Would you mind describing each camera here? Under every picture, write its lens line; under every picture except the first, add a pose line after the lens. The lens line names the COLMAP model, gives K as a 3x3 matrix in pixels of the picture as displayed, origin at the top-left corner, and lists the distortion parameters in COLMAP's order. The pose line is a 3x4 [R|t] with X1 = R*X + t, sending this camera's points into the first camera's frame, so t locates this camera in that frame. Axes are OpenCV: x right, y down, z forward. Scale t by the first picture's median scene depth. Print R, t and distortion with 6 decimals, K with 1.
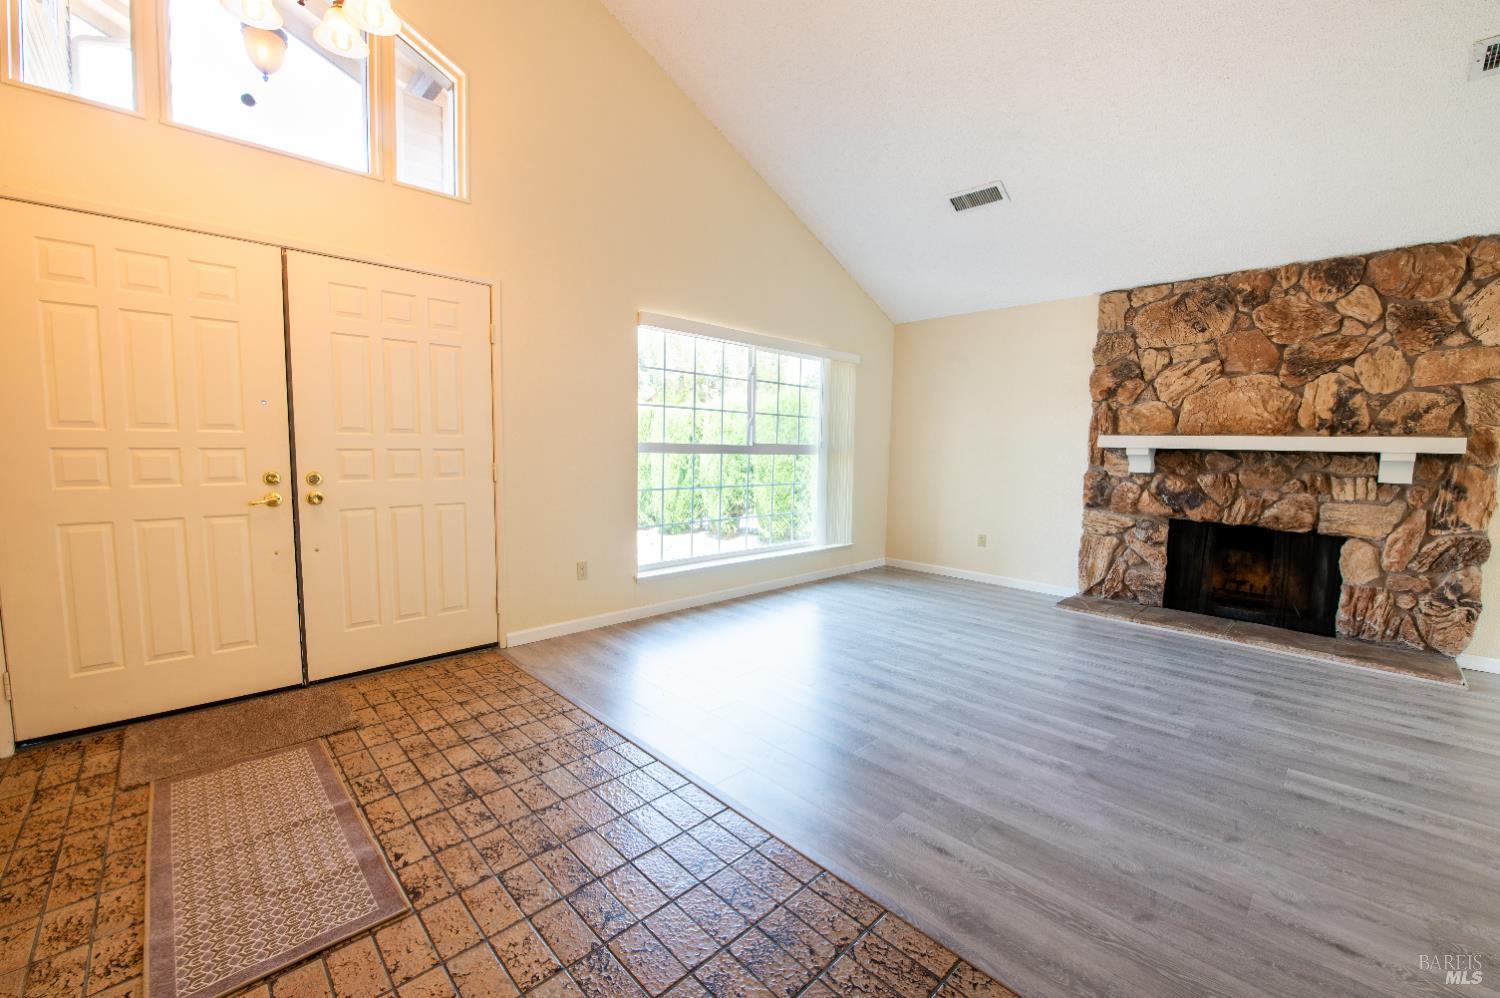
lens RADIAL K [[604.3, 0, 750.0], [0, 604.3, 499.0], [0, 0, 1]] dist [-0.019602, -0.000383]
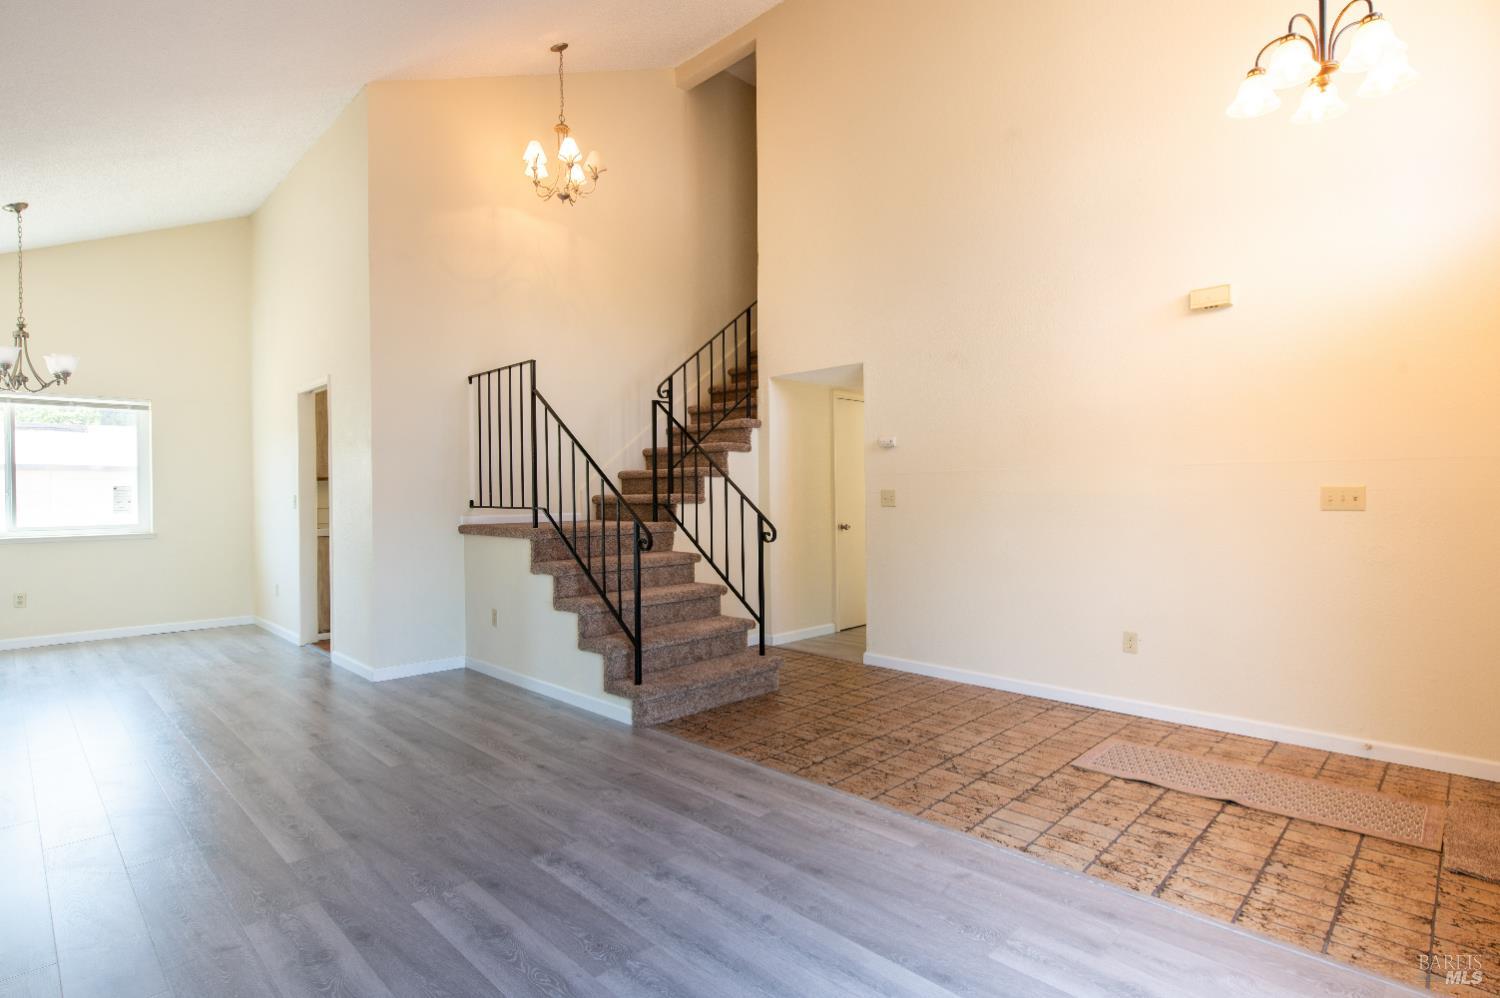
lens RADIAL K [[756.1, 0, 749.1], [0, 756.1, 497.6], [0, 0, 1]] dist [-0.002961, -0.002526]
pose [[-0.999691, -0.007816, -0.023618, 0.167140], [-0.010034, 0.995398, 0.095302, -0.111286], [0.022764, 0.095509, -0.995168, 1.257421]]
